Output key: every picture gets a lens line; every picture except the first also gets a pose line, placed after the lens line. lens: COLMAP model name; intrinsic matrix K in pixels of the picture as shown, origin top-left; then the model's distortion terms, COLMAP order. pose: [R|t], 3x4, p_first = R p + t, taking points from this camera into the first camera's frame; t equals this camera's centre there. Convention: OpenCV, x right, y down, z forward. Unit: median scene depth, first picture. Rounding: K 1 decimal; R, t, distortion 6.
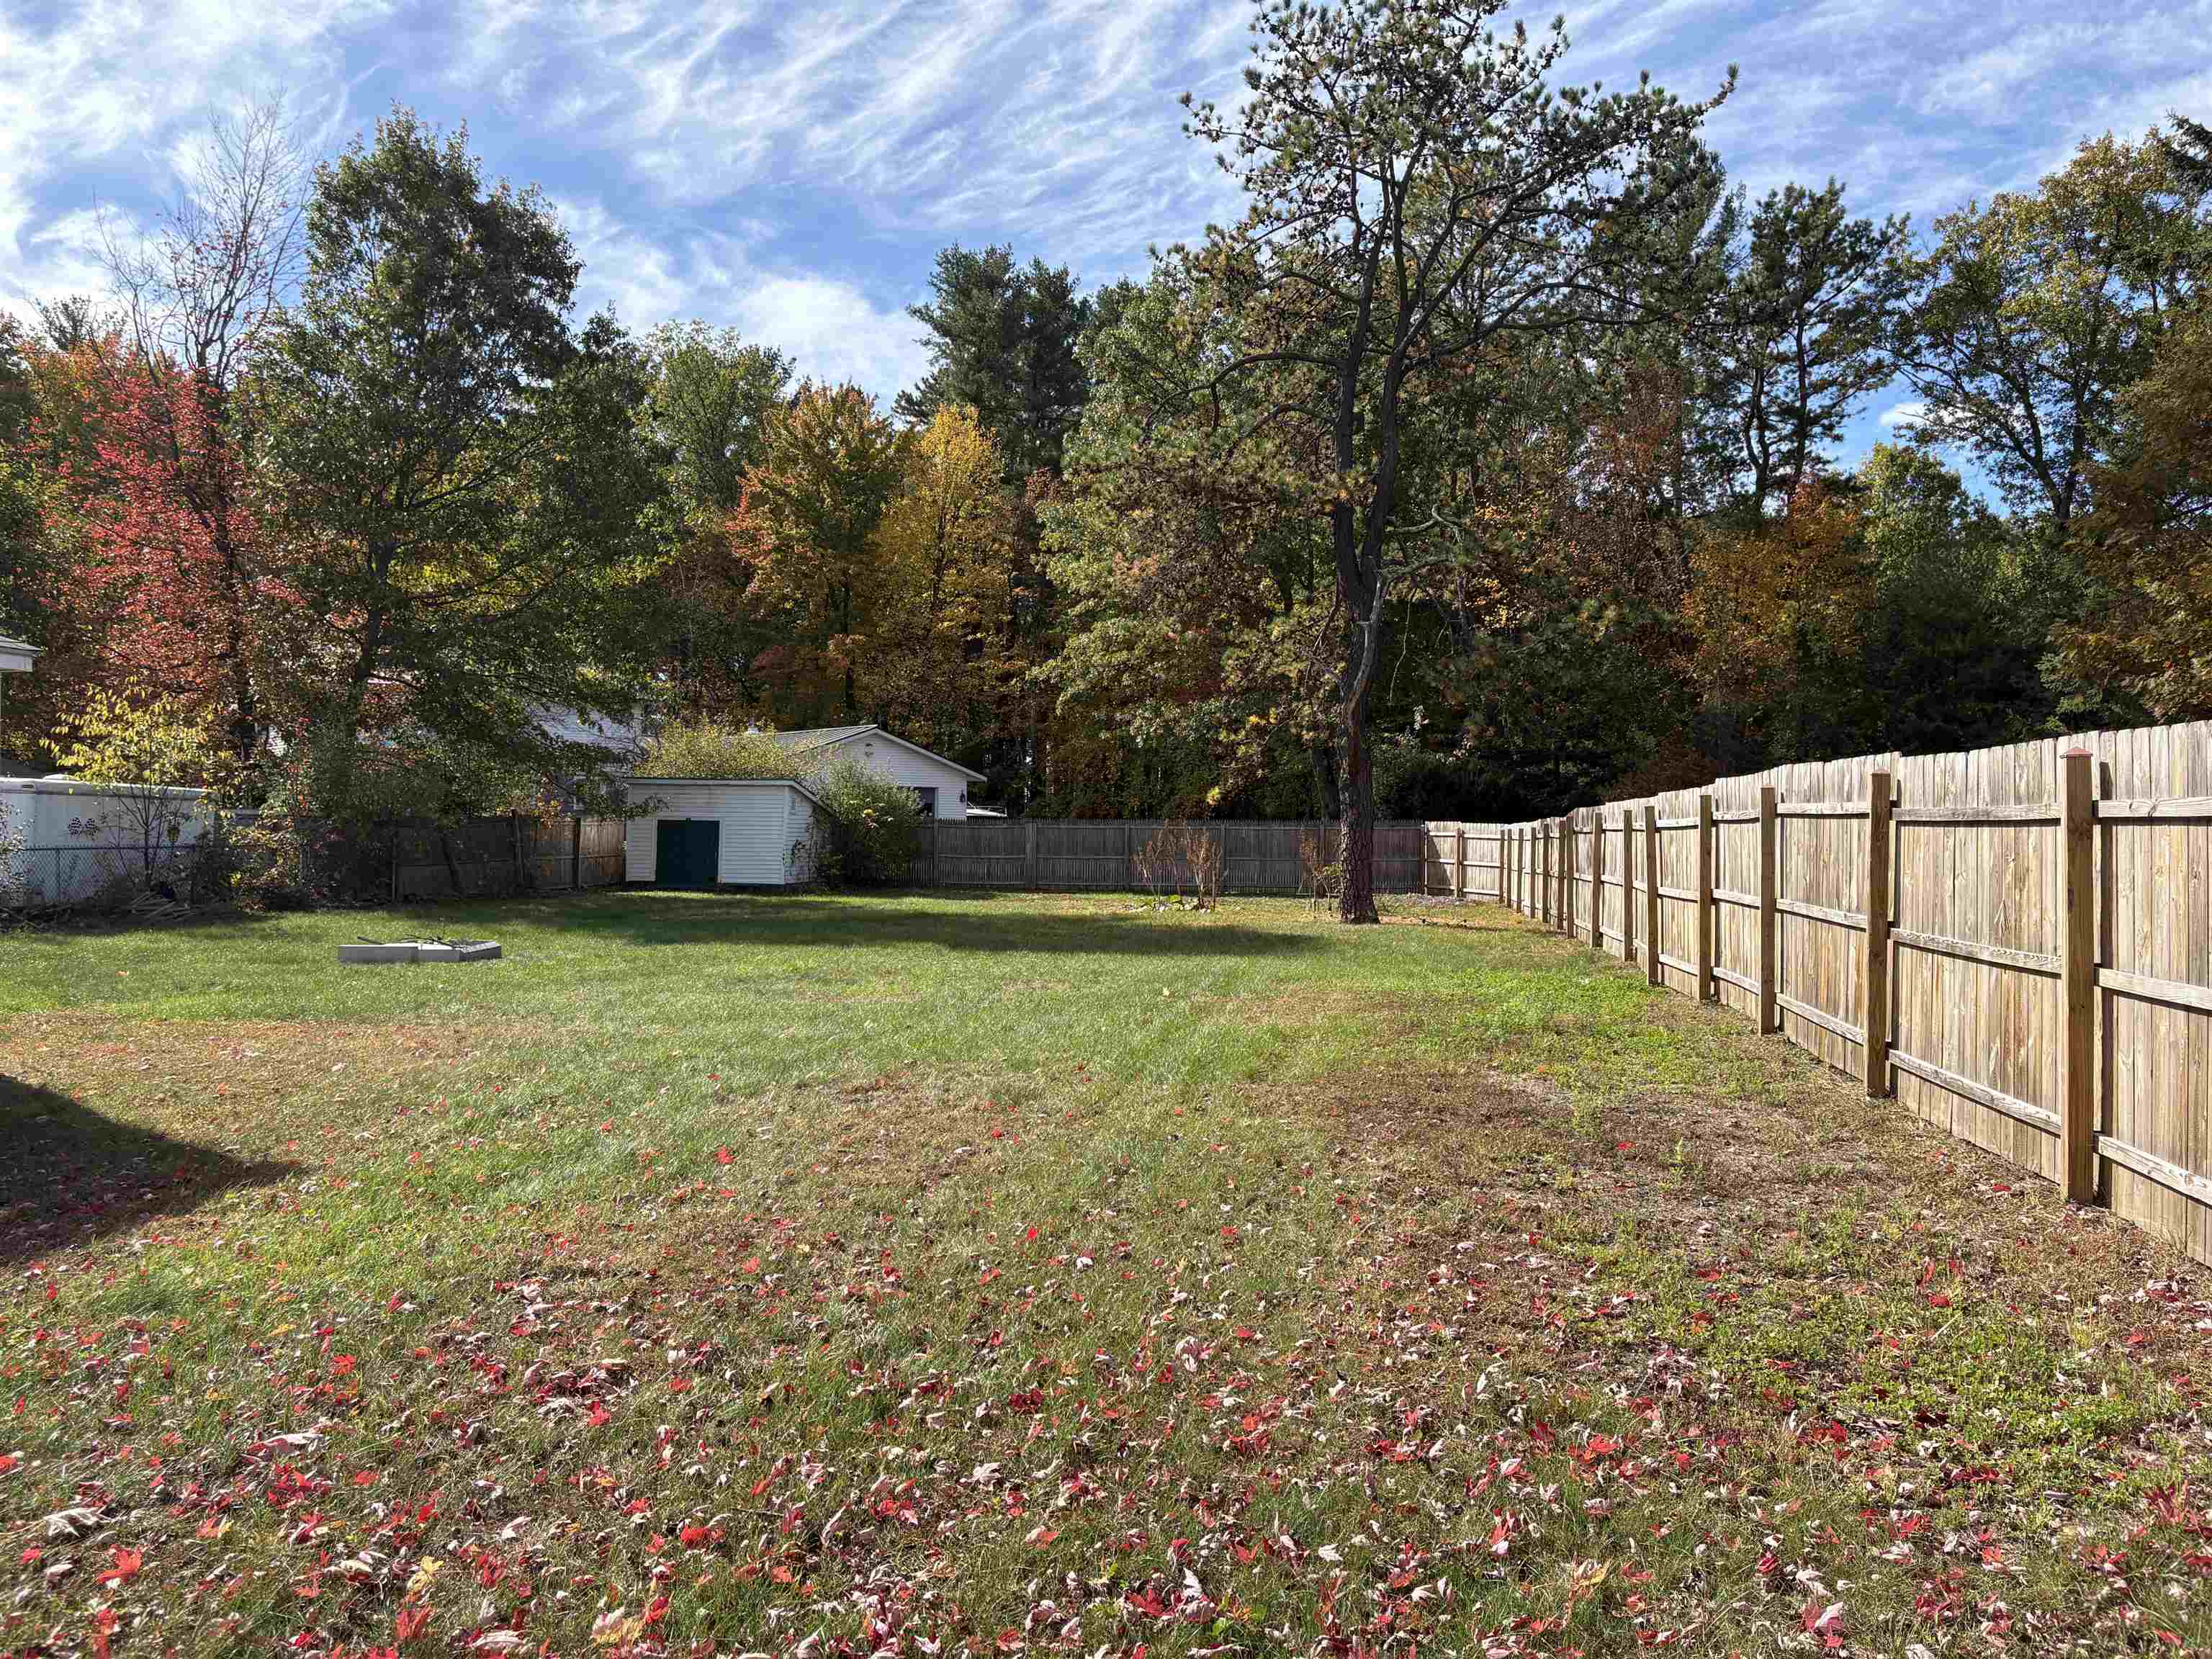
lens RADIAL K [[1698.5, 0, 1058.3], [0, 1698.5, 859.8], [0, 0, 1]] dist [0.054877, -0.028388]
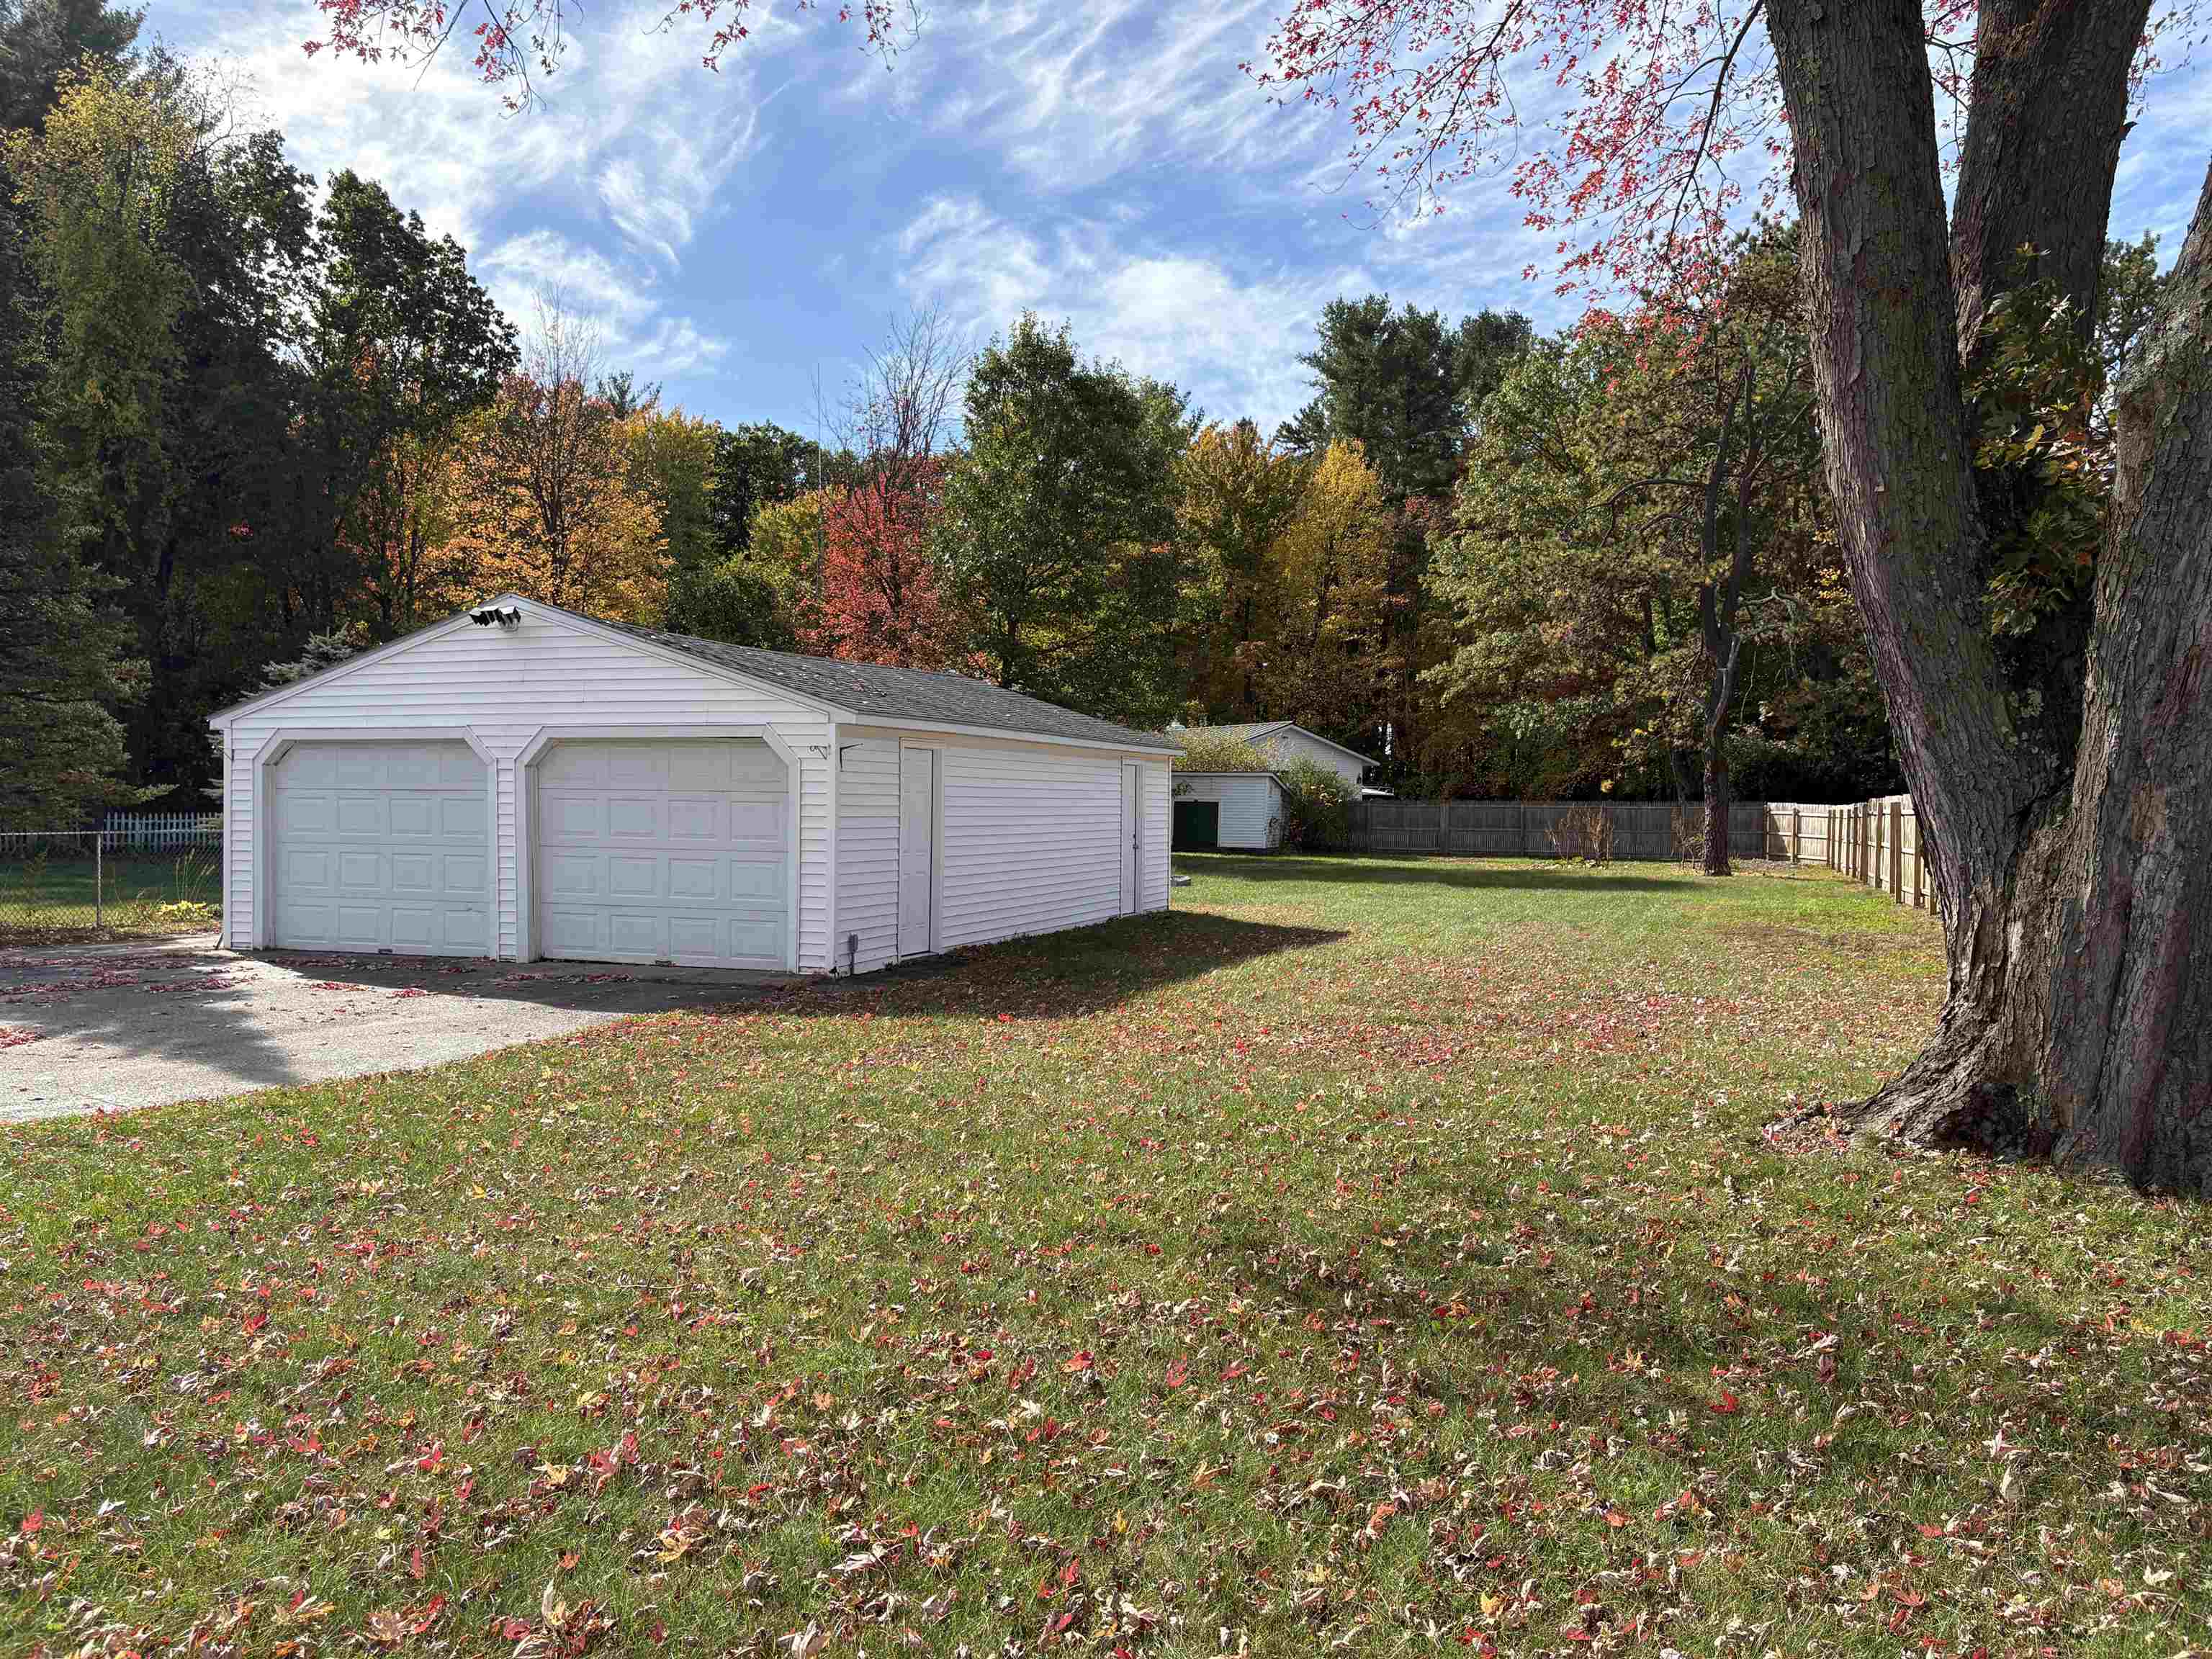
lens RADIAL K [[1698.5, 0, 1108.8], [0, 1698.5, 823.6], [0, 0, 1]] dist [0.054877, -0.028388]
pose [[0.987704, 0.003821, -0.156292, -0.072250], [-0.004702, 0.999975, -0.005267, 0.002205], [0.156268, 0.005938, 0.987697, -0.346089]]
